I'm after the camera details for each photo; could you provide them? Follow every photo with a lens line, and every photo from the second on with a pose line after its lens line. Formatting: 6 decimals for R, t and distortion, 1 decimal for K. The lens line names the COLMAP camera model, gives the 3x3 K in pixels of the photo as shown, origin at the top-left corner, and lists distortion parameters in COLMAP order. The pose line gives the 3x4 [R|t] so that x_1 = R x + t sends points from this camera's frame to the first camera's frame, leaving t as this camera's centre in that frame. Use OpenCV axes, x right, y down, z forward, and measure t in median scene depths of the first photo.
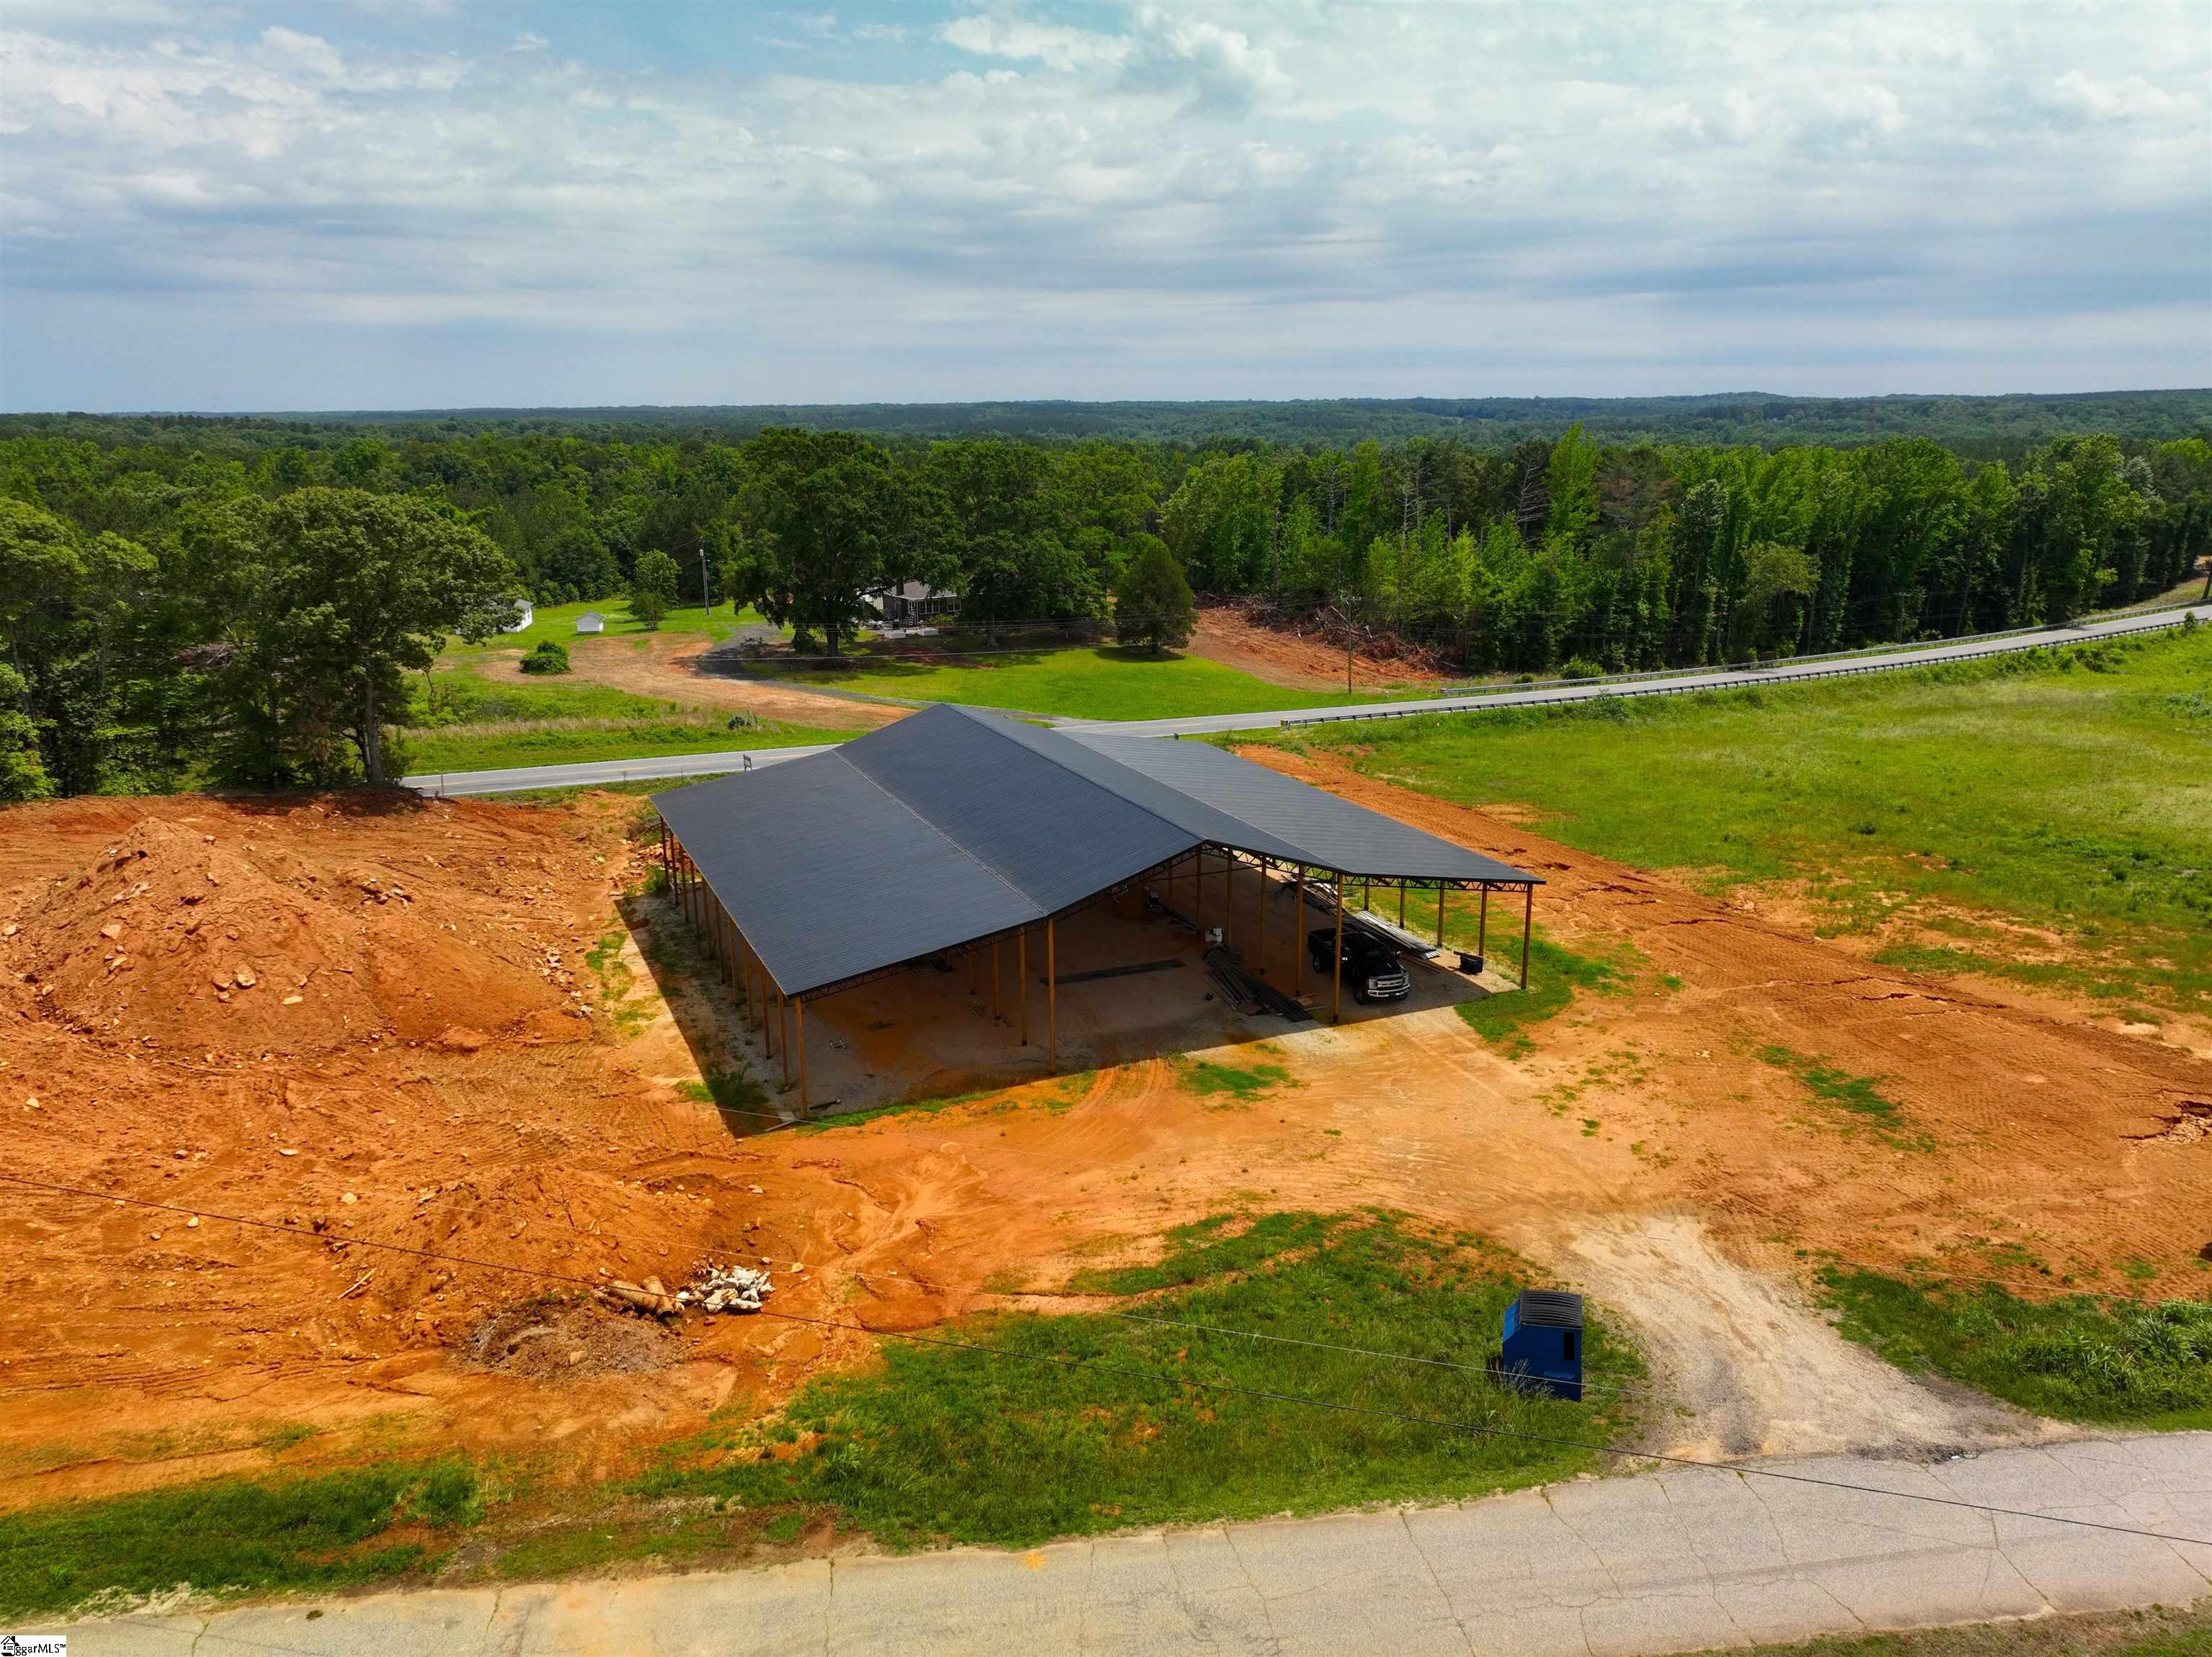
lens RADIAL K [[1599.4, 0, 1128.1], [0, 1599.4, 849.0], [0, 0, 1]] dist [0.003163, 0.011220]
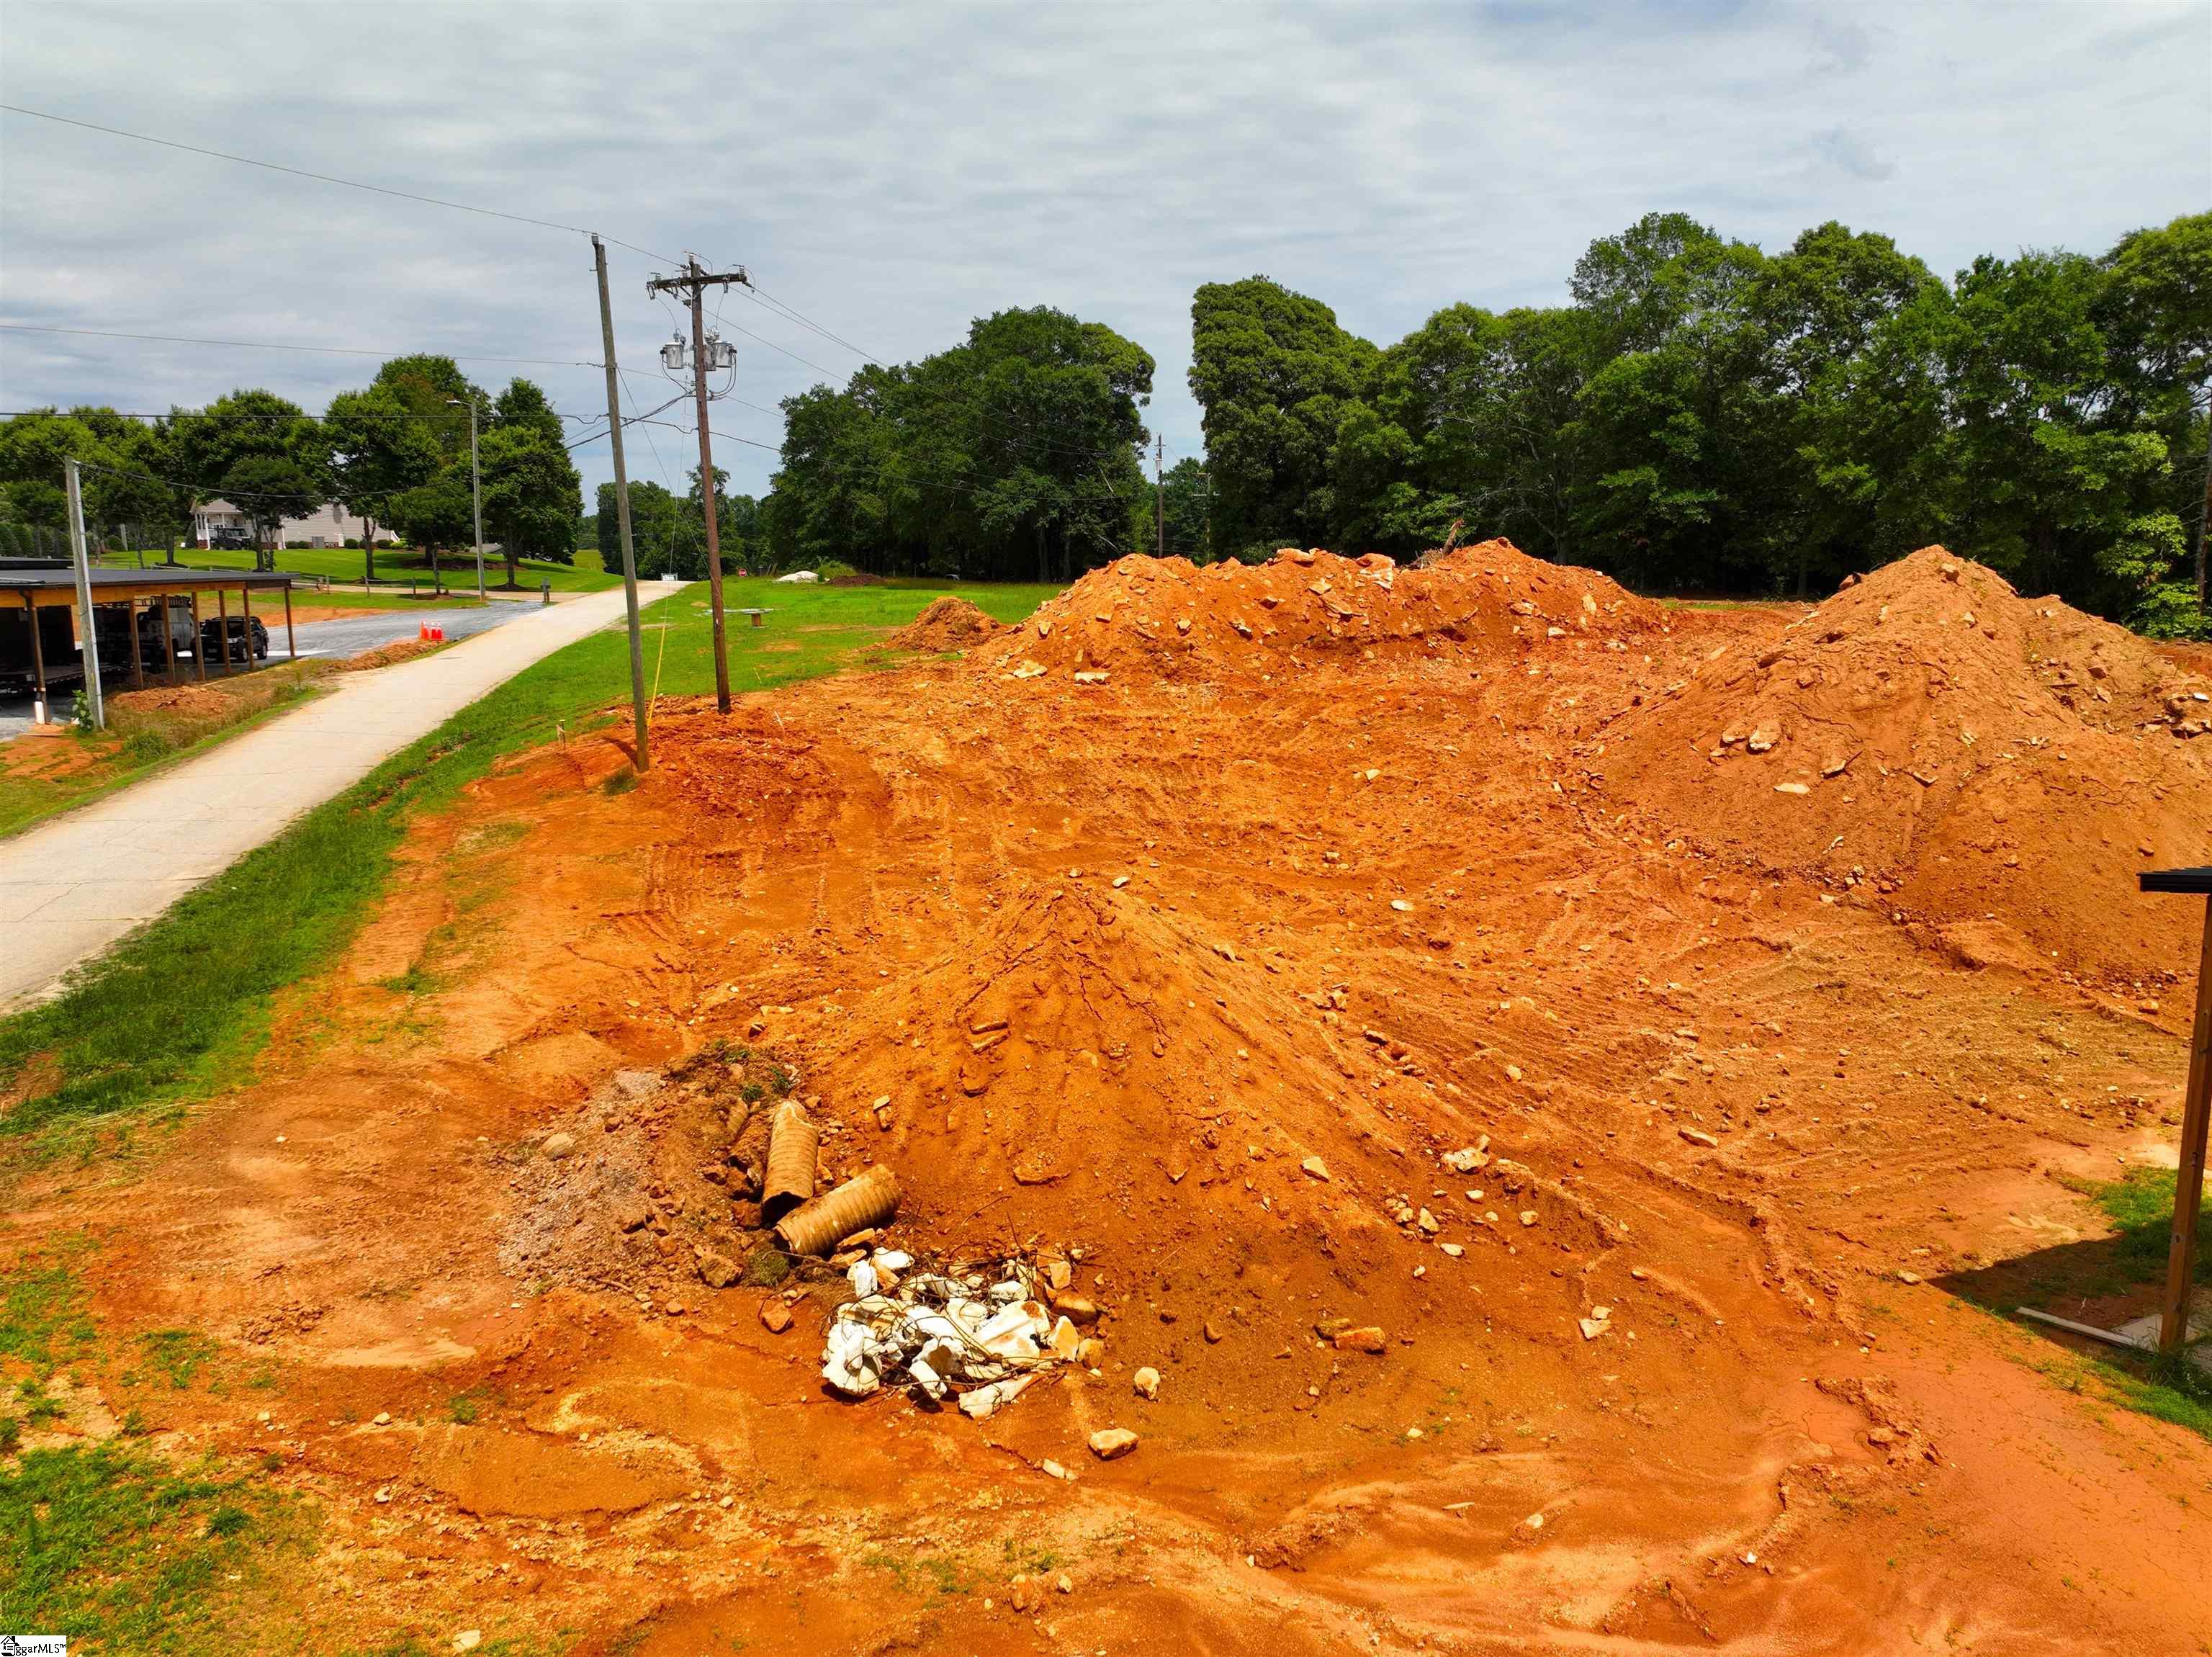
lens RADIAL K [[1599.4, 0, 1117.0], [0, 1599.4, 827.6], [0, 0, 1]] dist [0.003163, 0.011220]
pose [[0.000025, 0.170672, -0.985328, 0.041628], [-0.266483, 0.949699, 0.164494, 0.057025], [0.963839, 0.262569, 0.045505, 0.544601]]
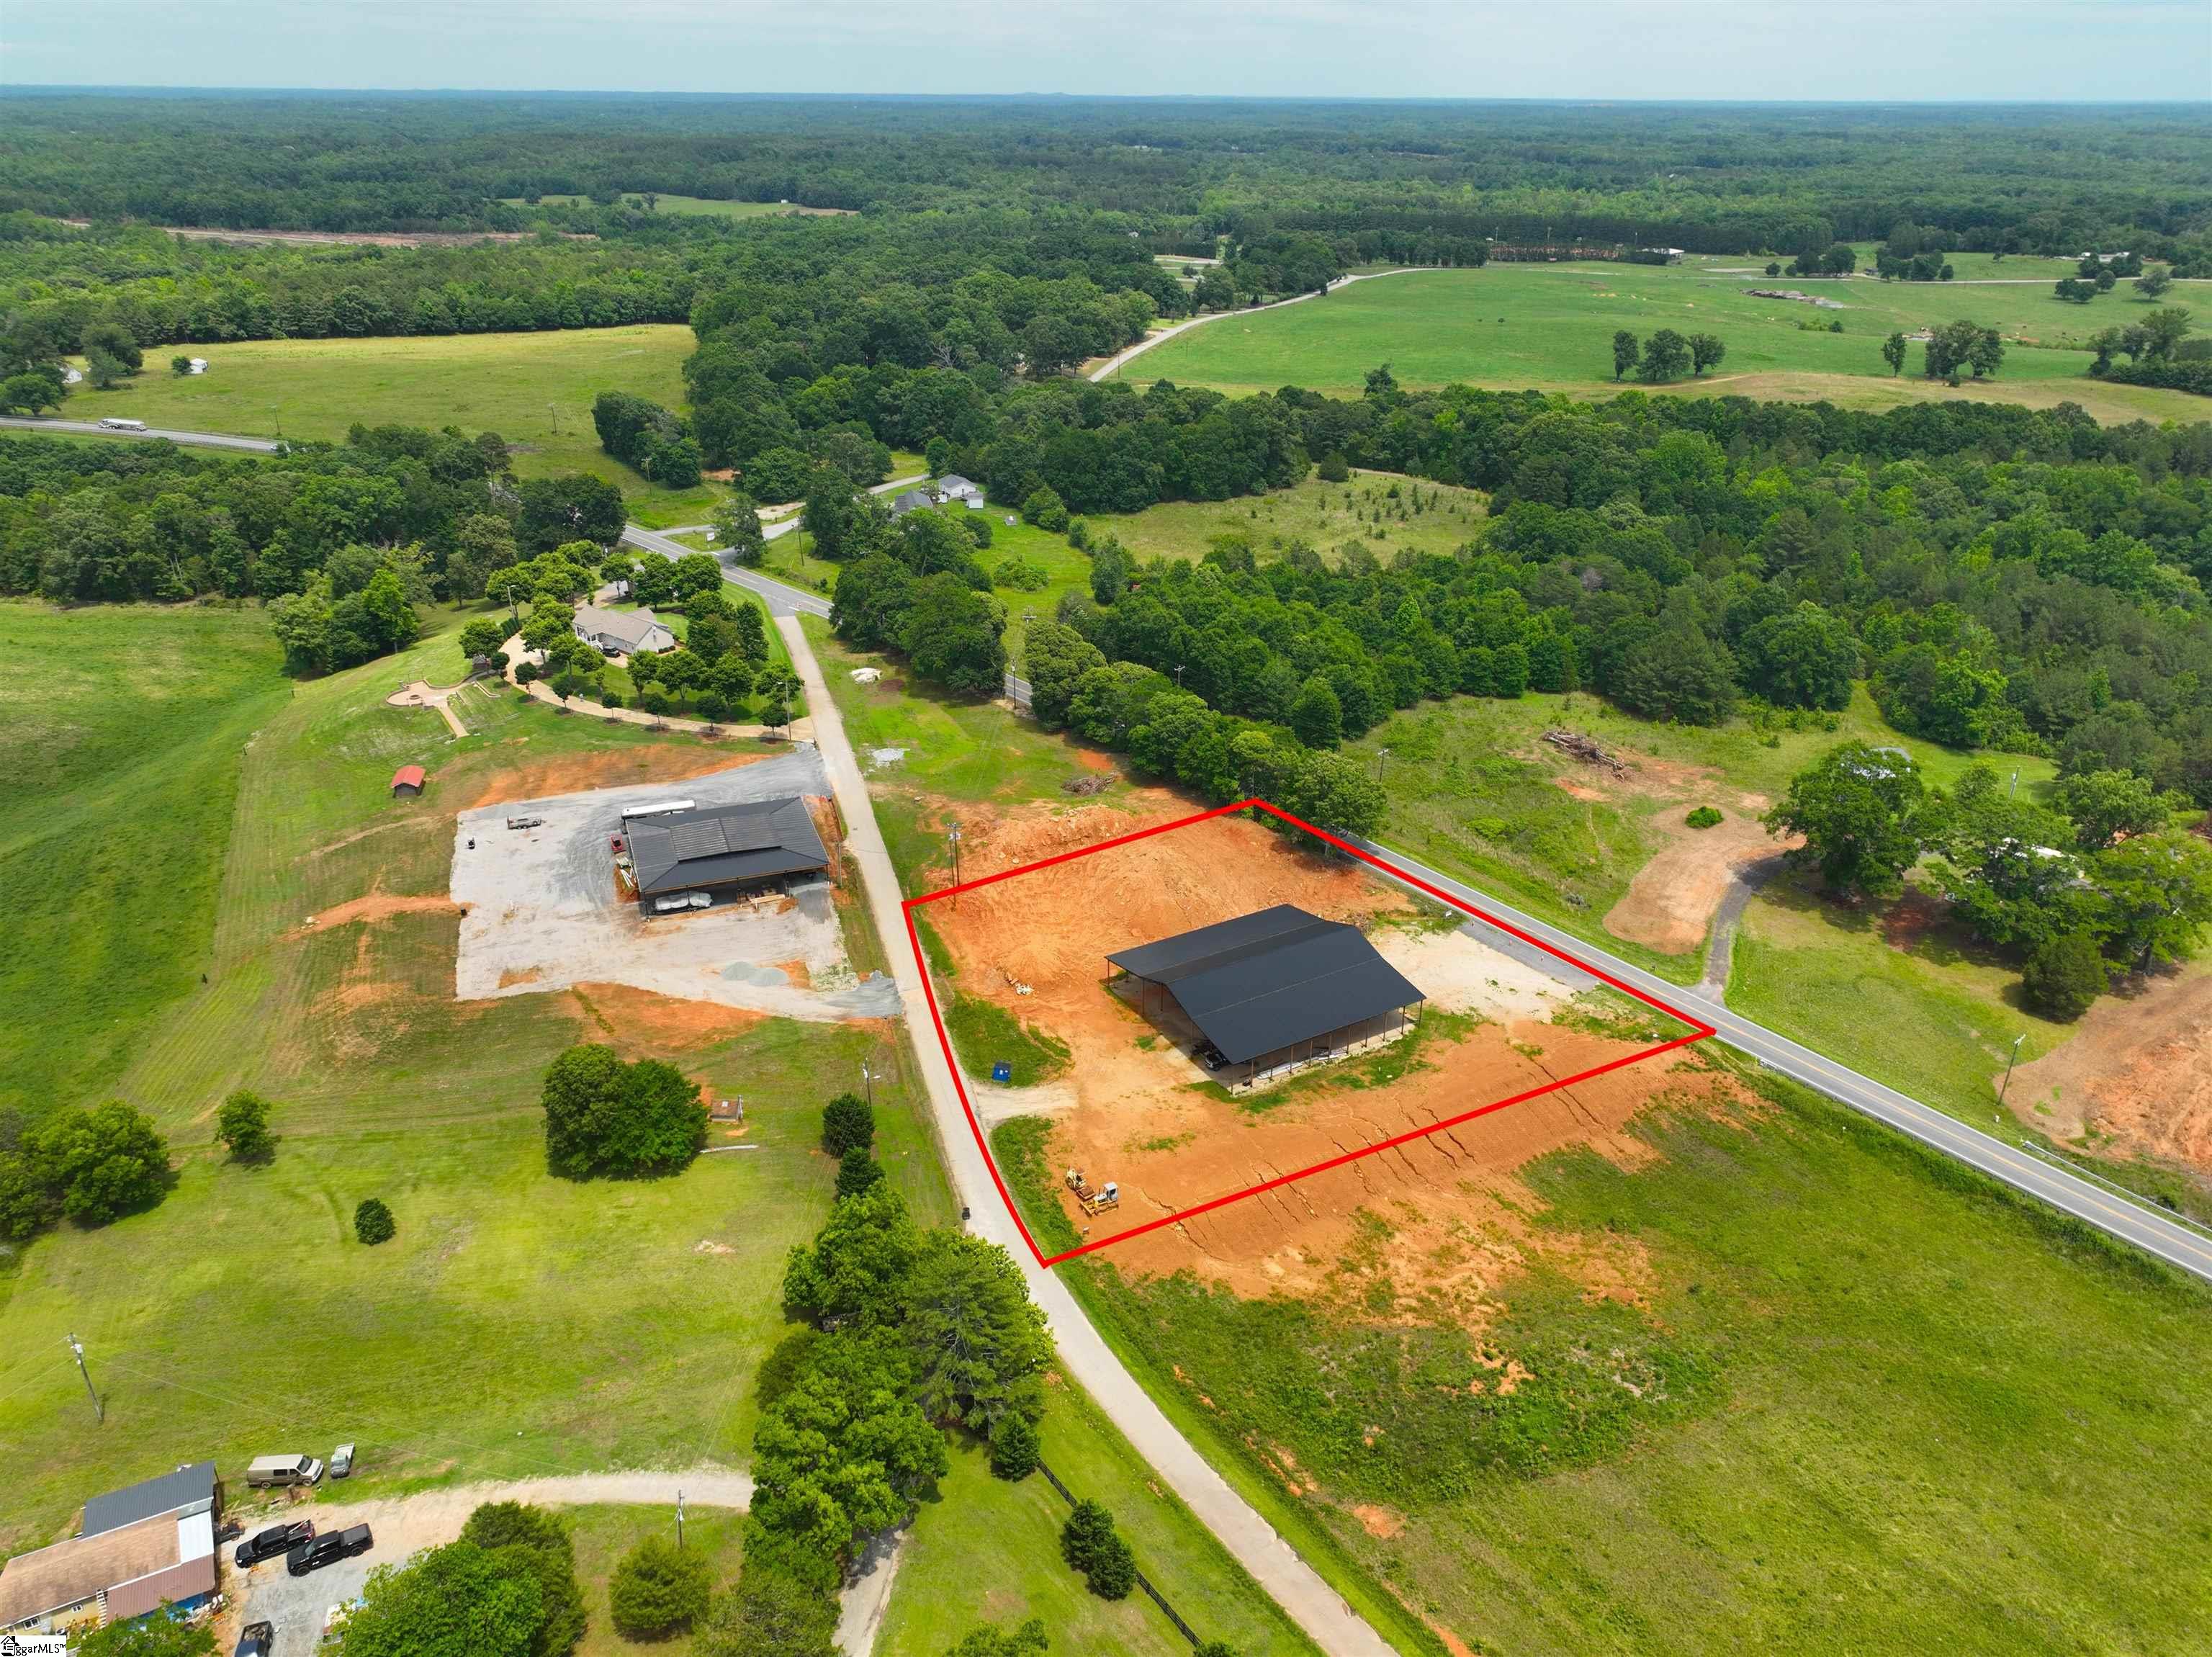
lens RADIAL K [[1599.4, 0, 1115.0], [0, 1599.4, 812.4], [0, 0, 1]] dist [0.003163, 0.011220]
pose [[0.115013, 0.413749, -0.903097, 2.277513], [-0.268734, 0.888190, 0.372695, -1.207855], [0.956323, 0.199828, 0.213342, 0.043677]]
